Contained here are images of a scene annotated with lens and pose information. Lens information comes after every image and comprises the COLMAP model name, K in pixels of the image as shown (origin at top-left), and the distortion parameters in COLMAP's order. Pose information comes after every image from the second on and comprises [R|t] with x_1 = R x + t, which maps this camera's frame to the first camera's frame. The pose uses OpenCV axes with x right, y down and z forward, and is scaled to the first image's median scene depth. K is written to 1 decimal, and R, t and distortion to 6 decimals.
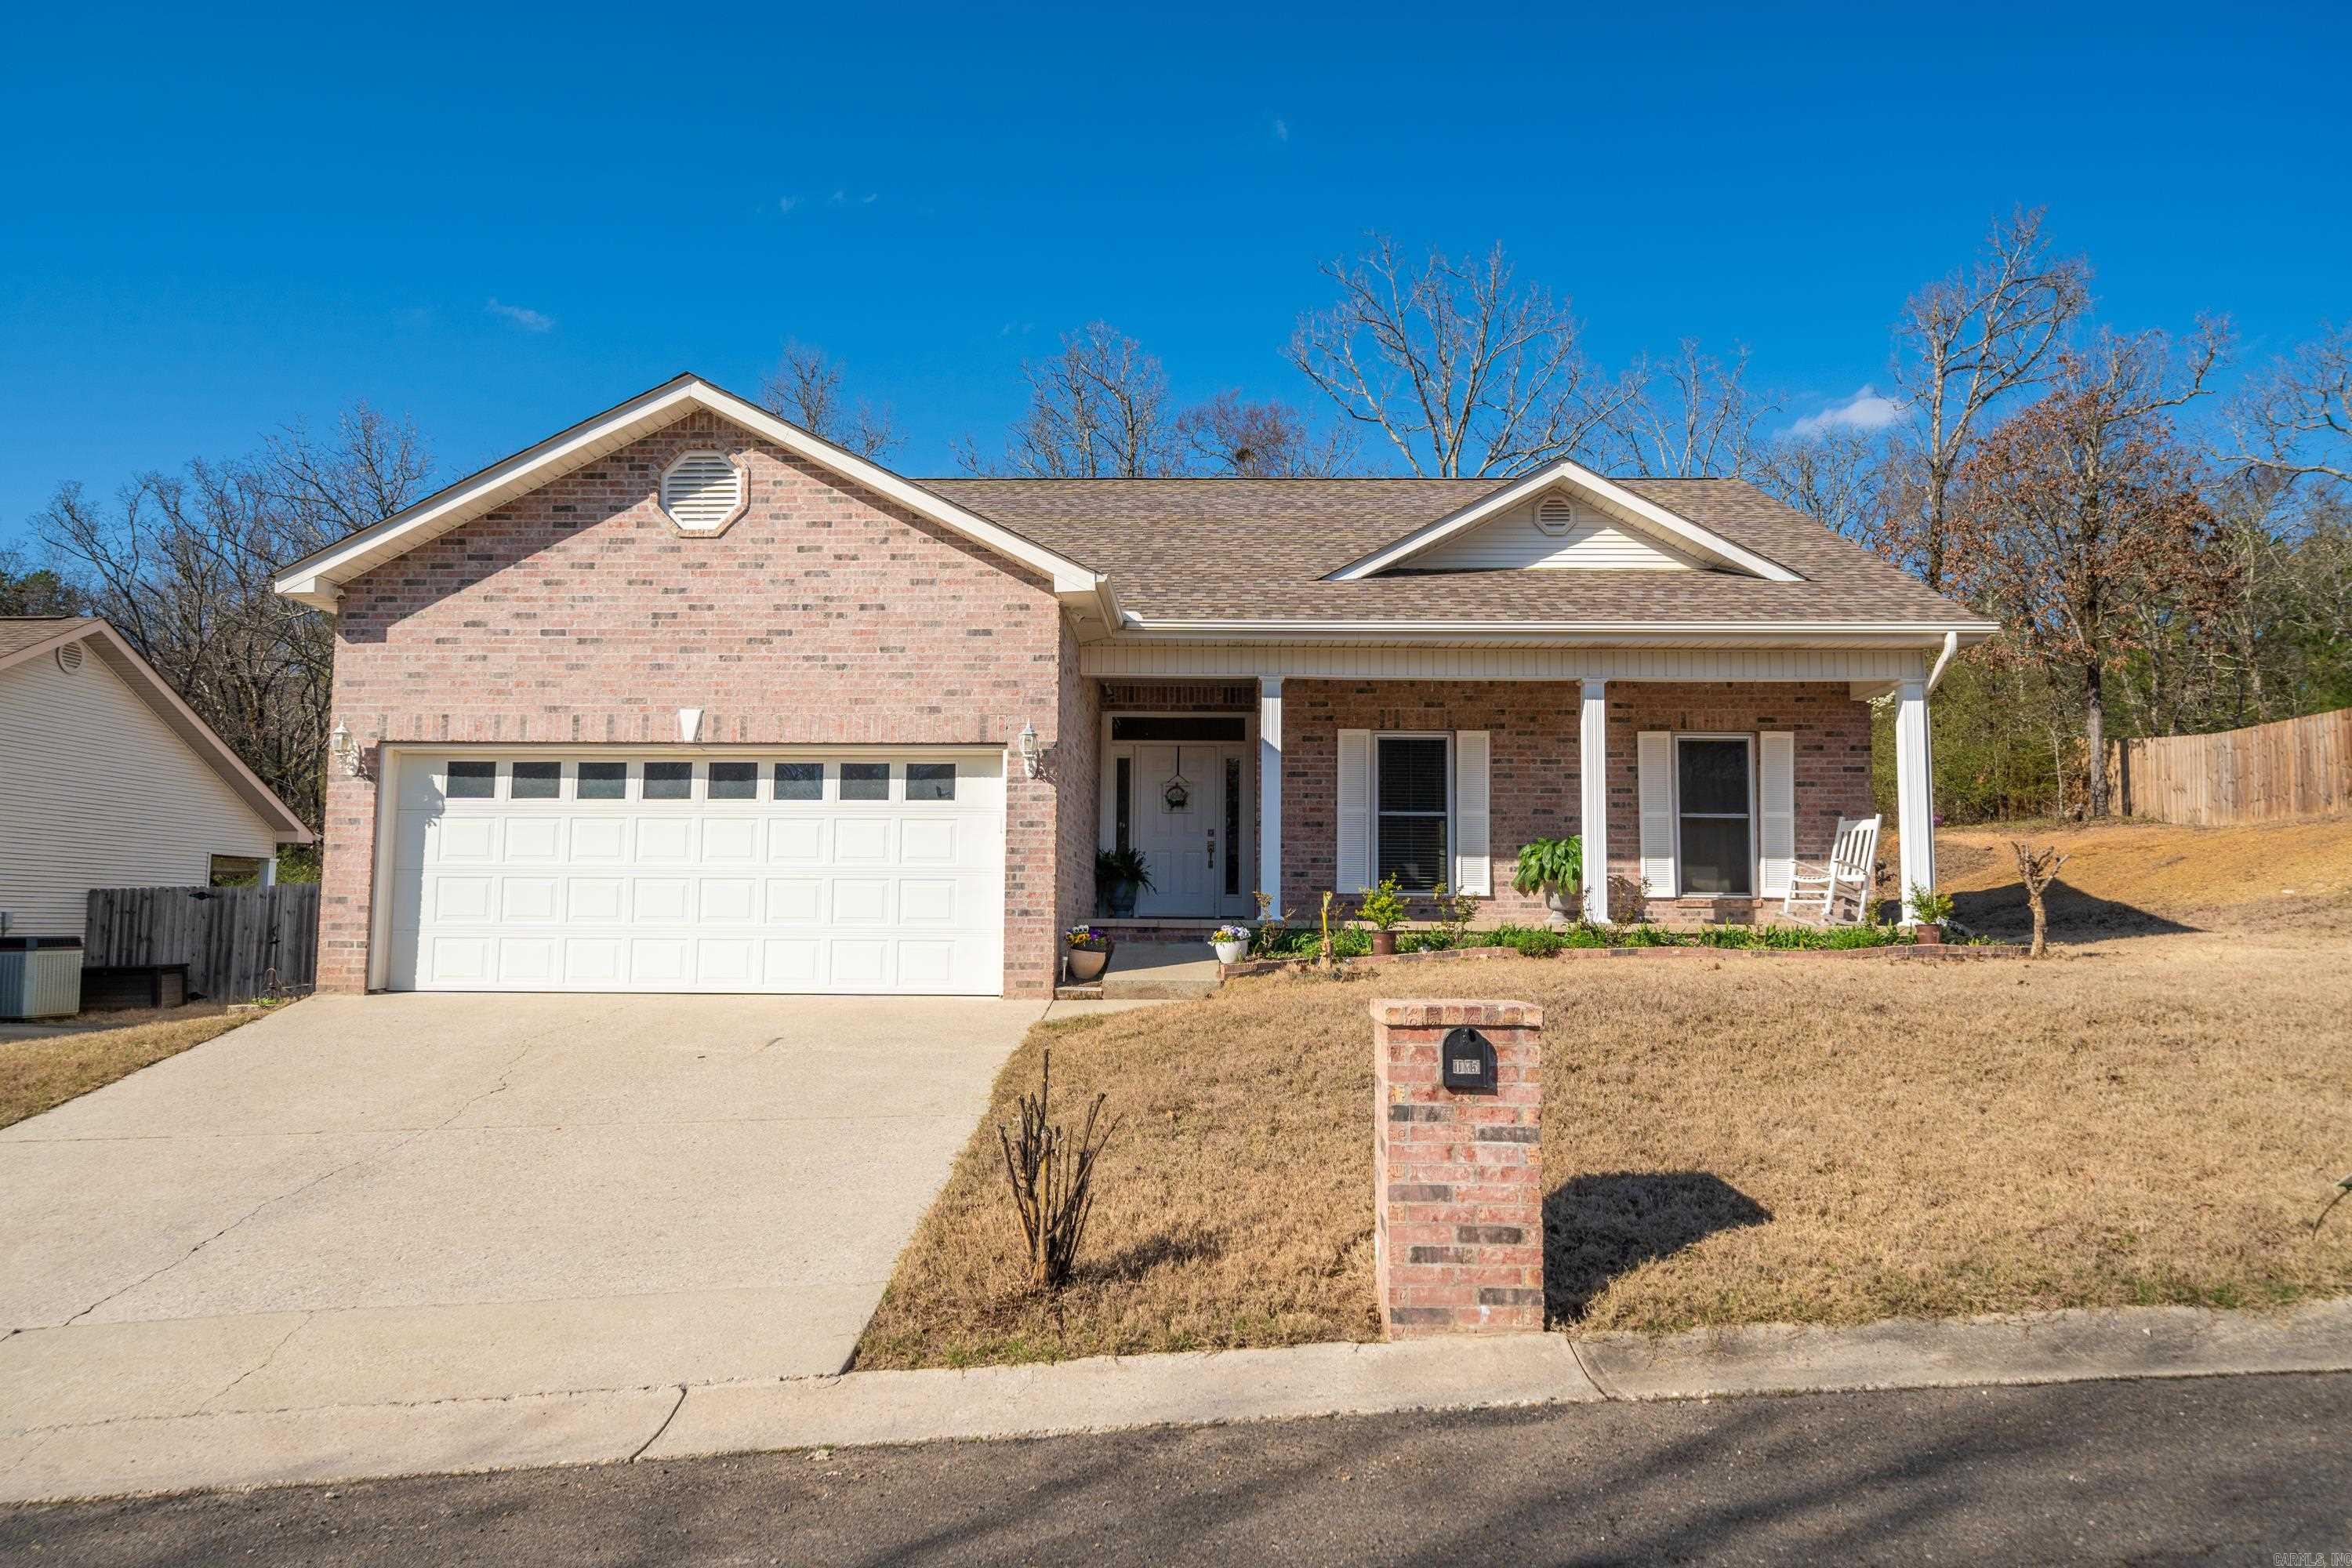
lens RADIAL K [[1601.1, 0, 1176.0], [0, 1601.1, 784.0], [0, 0, 1]] dist [-0.003537, -0.000671]
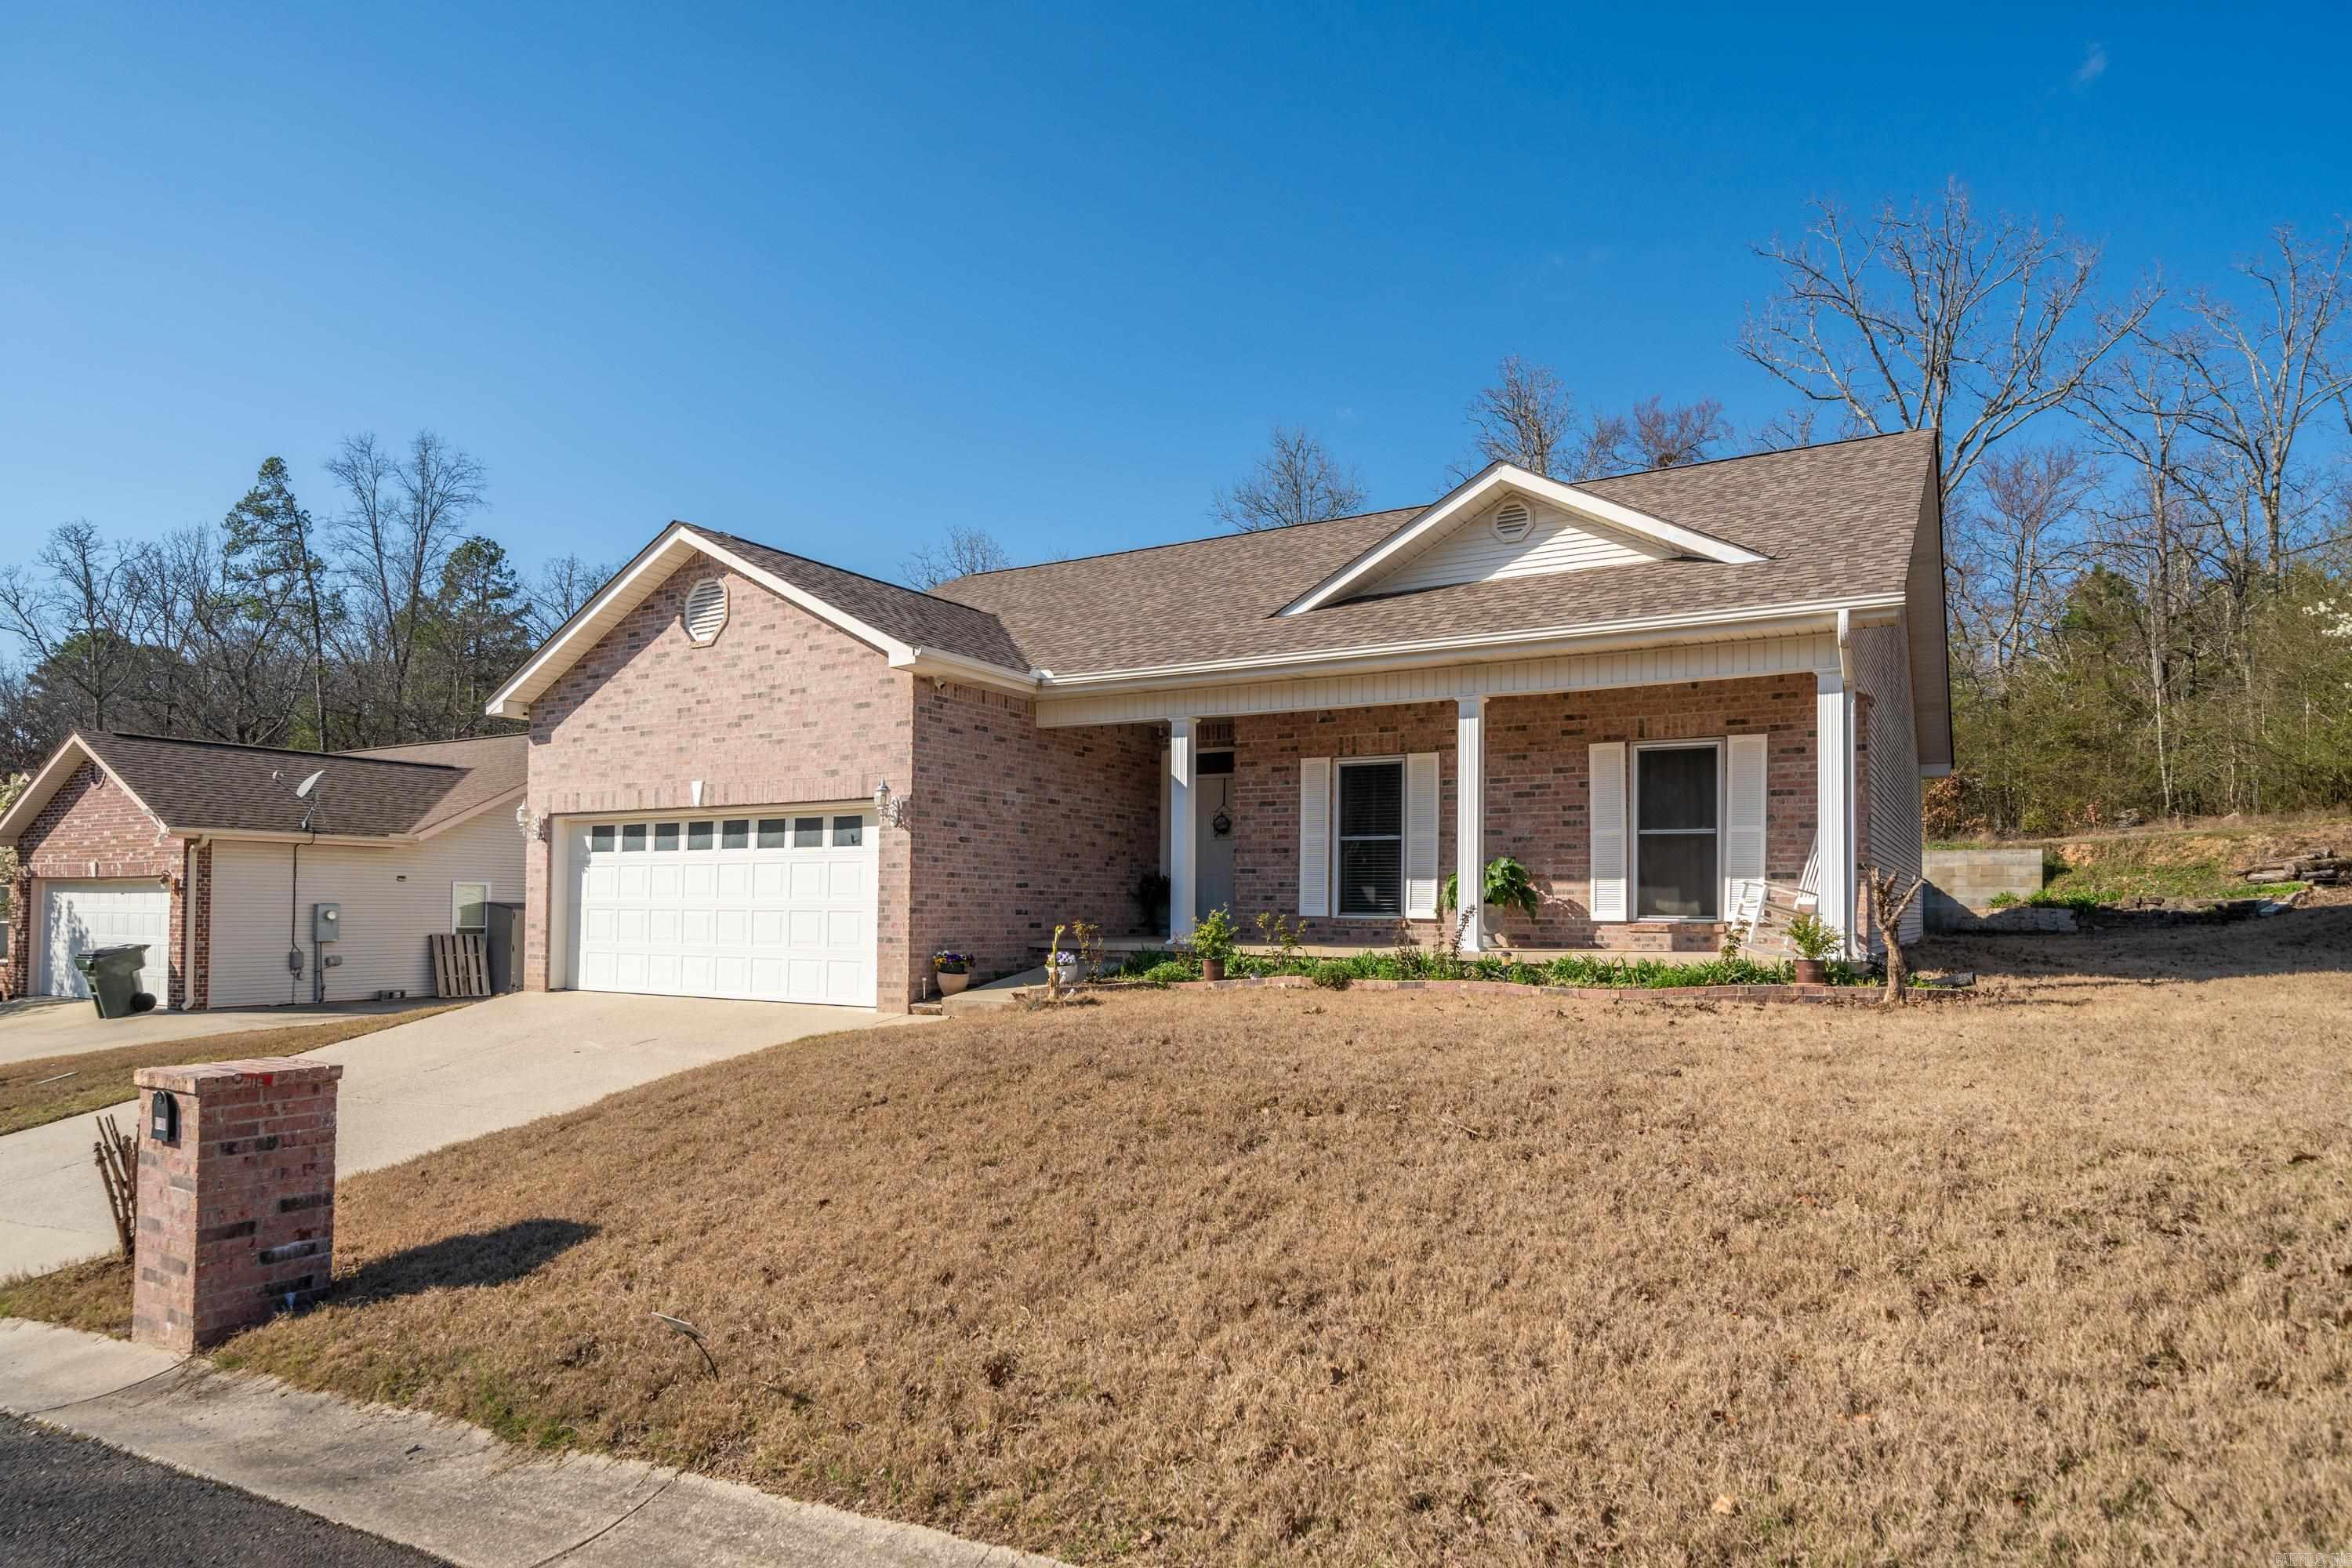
lens RADIAL K [[1370.2, 0, 1175.9], [0, 1370.2, 864.0], [0, 0, 1]] dist [0.000855, 0.000112]
pose [[0.866677, -0.017121, -0.498576, 0.573783], [0.045152, 0.998001, 0.044216, -0.010943], [0.496823, -0.060833, 0.865717, 0.219852]]
